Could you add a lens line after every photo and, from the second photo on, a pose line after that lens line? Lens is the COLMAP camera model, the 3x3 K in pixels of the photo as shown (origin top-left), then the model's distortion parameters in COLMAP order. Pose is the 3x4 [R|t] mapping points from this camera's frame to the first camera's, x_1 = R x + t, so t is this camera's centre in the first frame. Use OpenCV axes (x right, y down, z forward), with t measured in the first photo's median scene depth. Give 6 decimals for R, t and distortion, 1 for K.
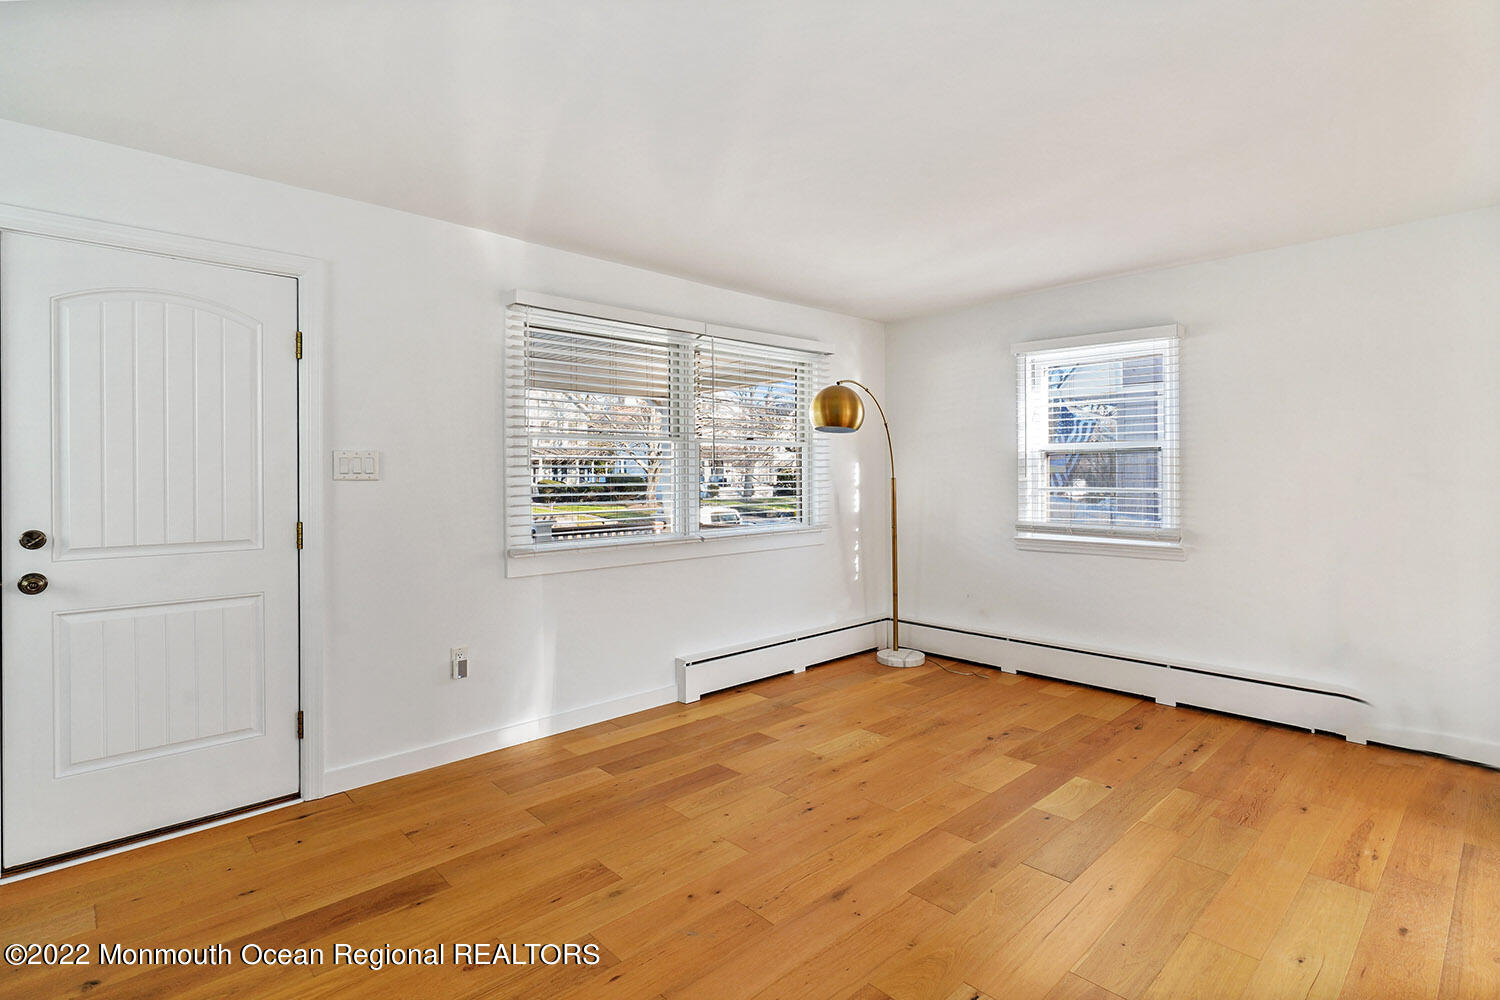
lens RADIAL K [[736.7, 0, 750.5], [0, 736.7, 480.7], [0, 0, 1]] dist [0.000136, 0.000772]
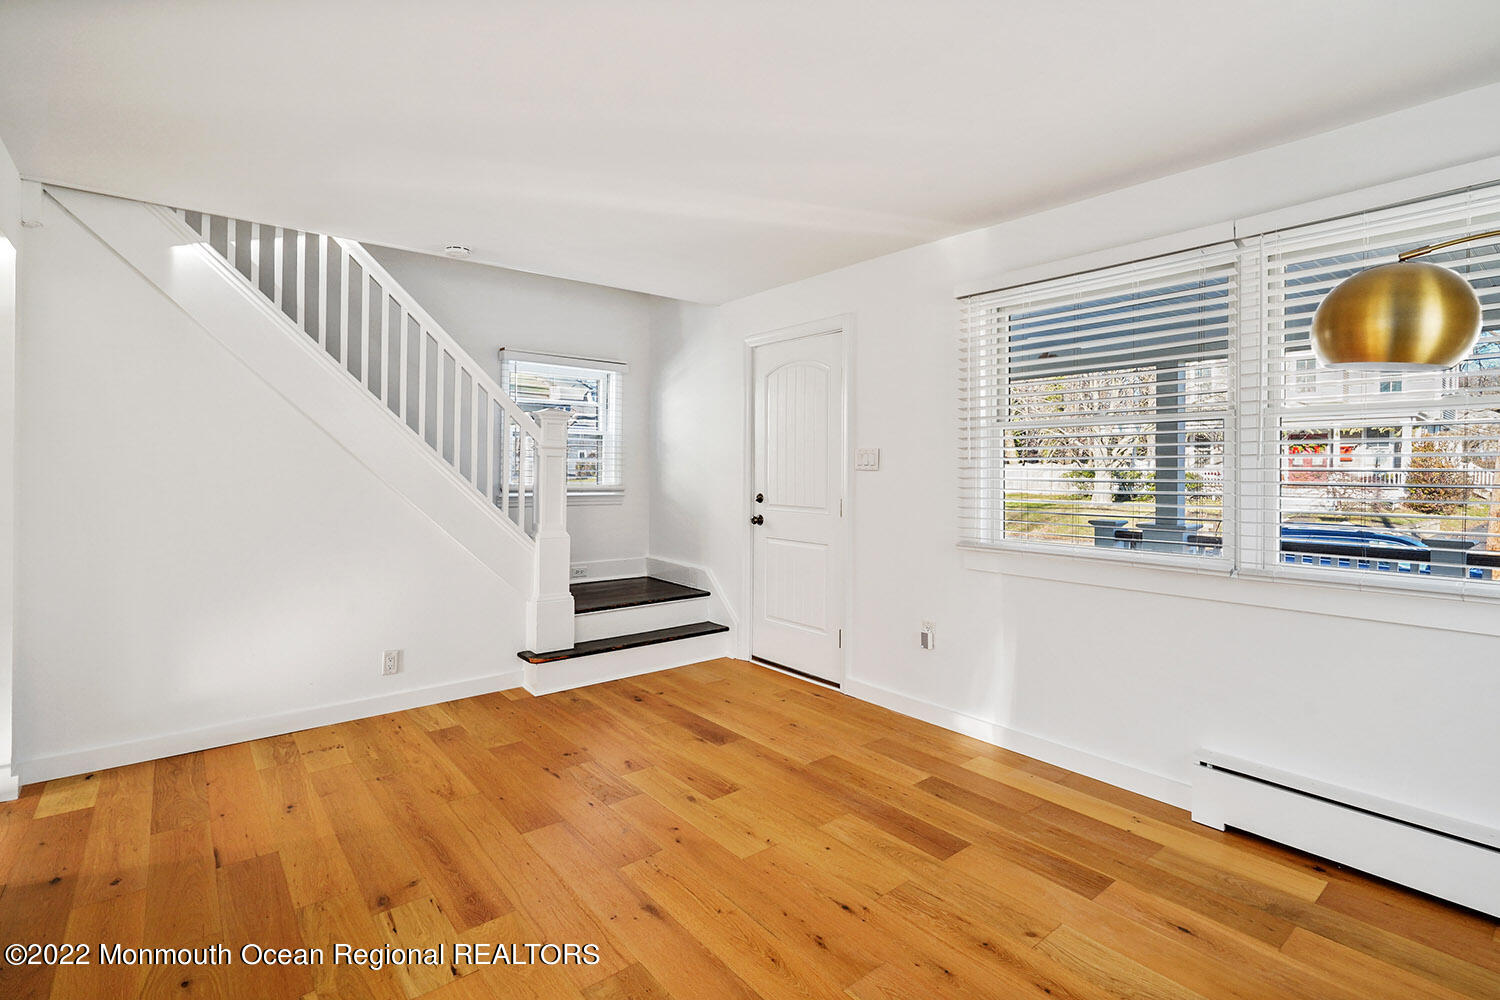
lens RADIAL K [[696.4, 0, 746.3], [0, 696.4, 461.7], [0, 0, 1]] dist [0.000332, 0.000326]
pose [[-0.071395, -0.006817, -0.997425, 0.708537], [-0.010564, 0.999926, -0.006078, -0.006314], [0.997392, 0.010102, -0.071462, 0.830701]]
